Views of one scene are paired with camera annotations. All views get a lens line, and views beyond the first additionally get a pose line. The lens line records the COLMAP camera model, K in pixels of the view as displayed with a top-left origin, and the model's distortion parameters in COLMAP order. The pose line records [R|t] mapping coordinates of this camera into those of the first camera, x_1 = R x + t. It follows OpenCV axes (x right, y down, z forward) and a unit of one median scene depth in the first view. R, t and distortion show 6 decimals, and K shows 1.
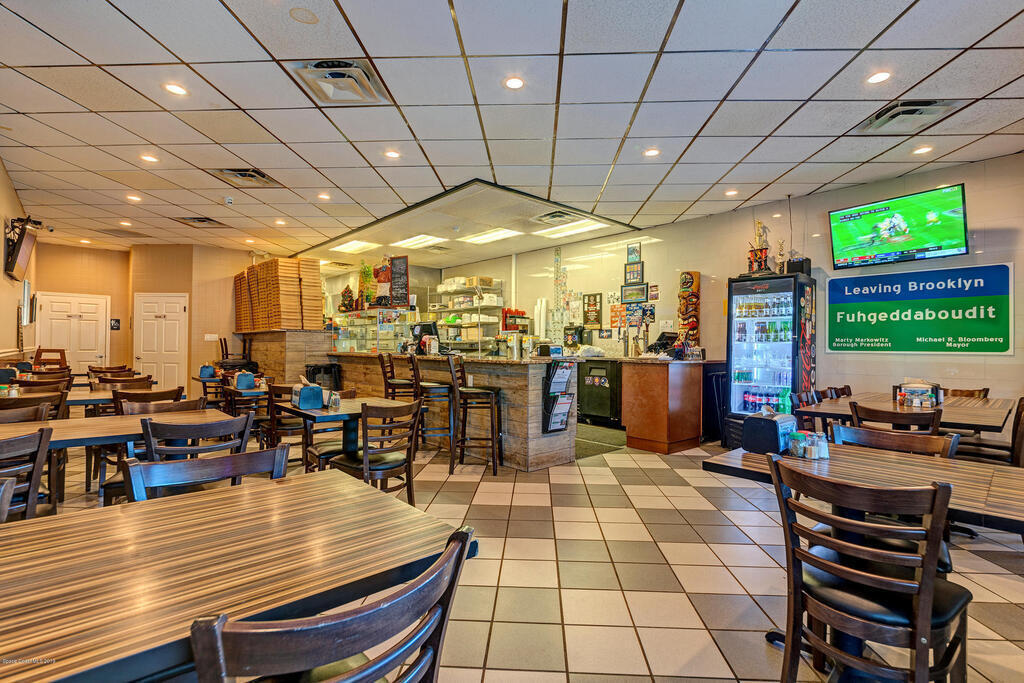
lens RADIAL K [[486.8, 0, 512.0], [0, 486.8, 341.5], [0, 0, 1]] dist [-0.002964, -0.000353]
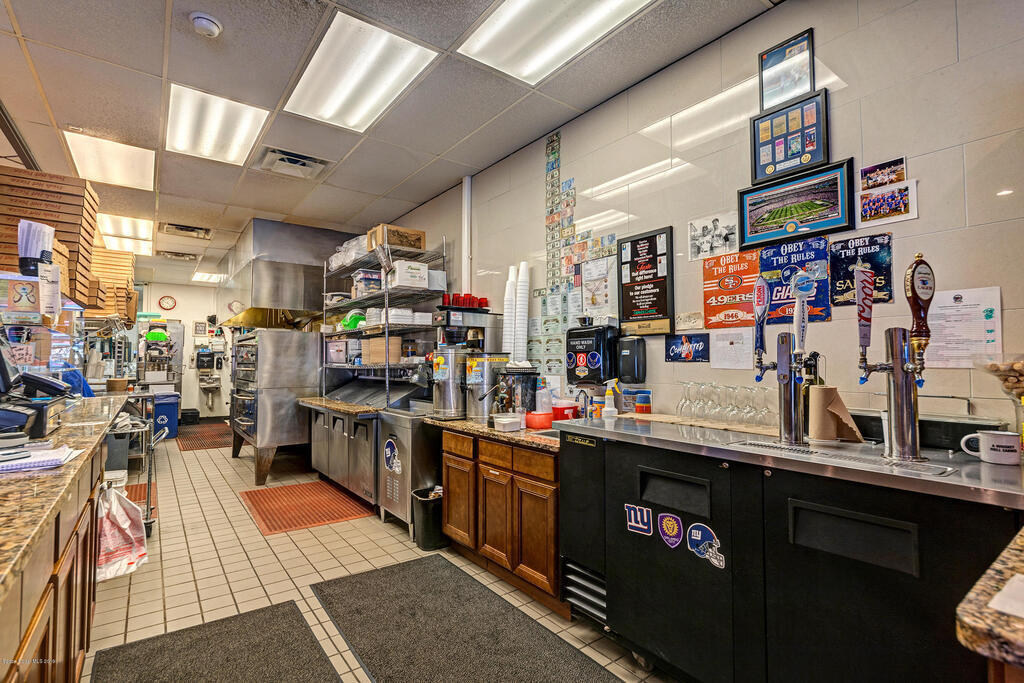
lens RADIAL K [[486.8, 0, 512.0], [0, 486.8, 341.5], [0, 0, 1]] dist [-0.002964, -0.000353]
pose [[0.995701, -0.014678, -0.091452, 0.100701], [0.012137, 0.999526, -0.028280, -0.011599], [0.091824, 0.027049, 0.995408, 0.639079]]
